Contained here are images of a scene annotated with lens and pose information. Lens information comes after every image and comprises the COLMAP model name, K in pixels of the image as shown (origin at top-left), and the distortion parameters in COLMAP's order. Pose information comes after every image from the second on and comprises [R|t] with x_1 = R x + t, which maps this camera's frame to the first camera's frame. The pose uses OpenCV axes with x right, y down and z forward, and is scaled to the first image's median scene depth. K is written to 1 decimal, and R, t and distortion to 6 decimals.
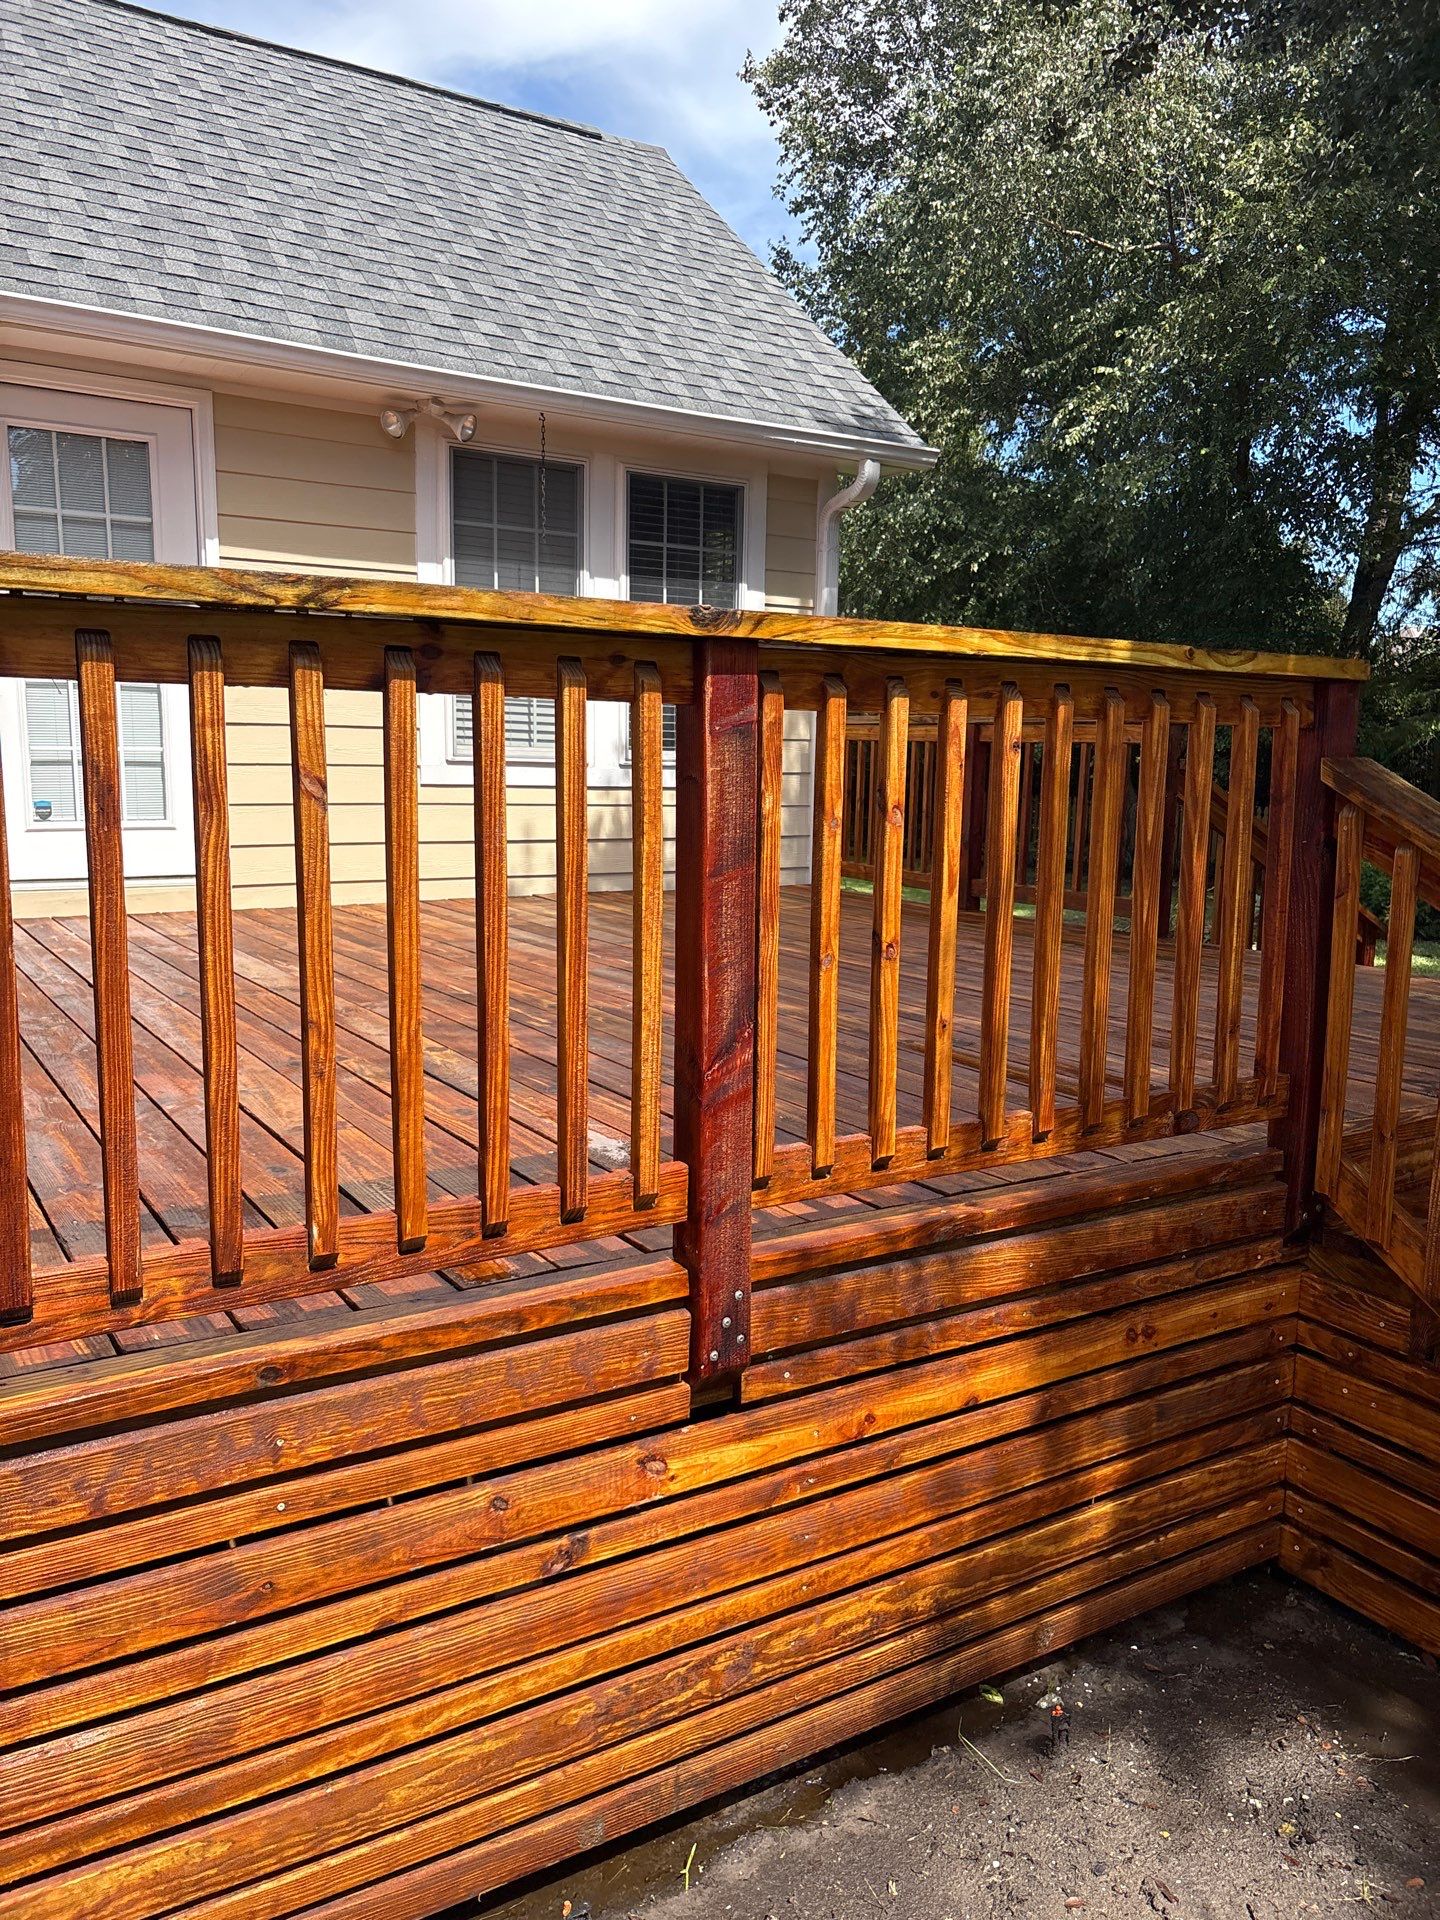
lens RADIAL K [[1471.3, 0, 720.0], [0, 1471.3, 960.0], [0, 0, 1]] dist [-0.045102, 0.107051]
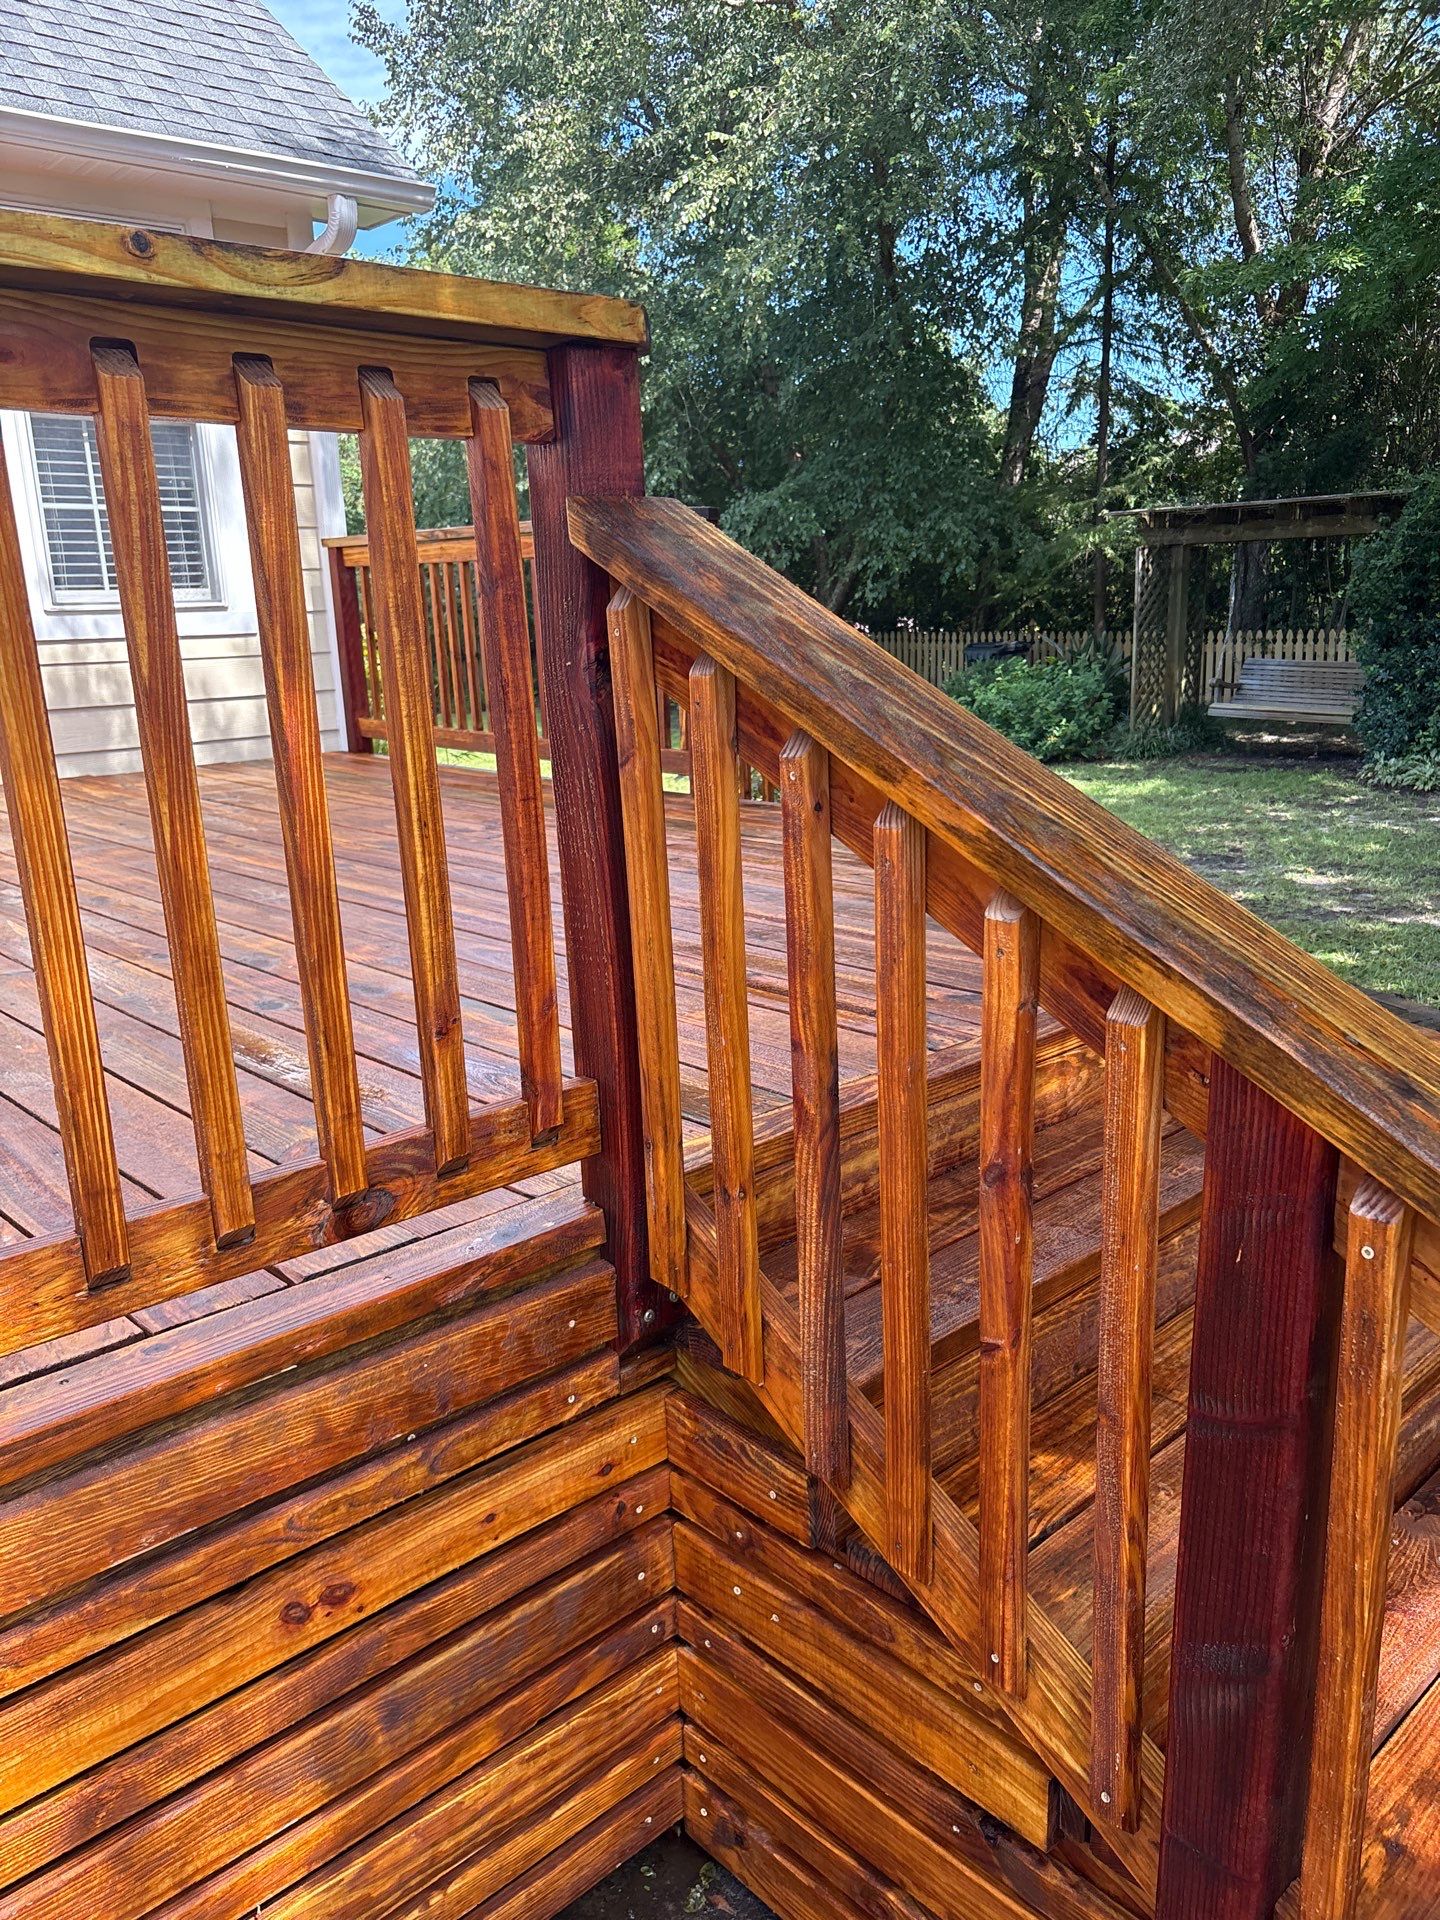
lens RADIAL K [[1455.7, 0, 720.0], [0, 1455.7, 960.0], [0, 0, 1]] dist [0.059907, -0.084698]
pose [[0.980677, -0.091025, 0.173168, 0.334498], [0.073089, 0.991538, 0.107285, -0.024978], [-0.181468, -0.092555, 0.979032, 0.433050]]
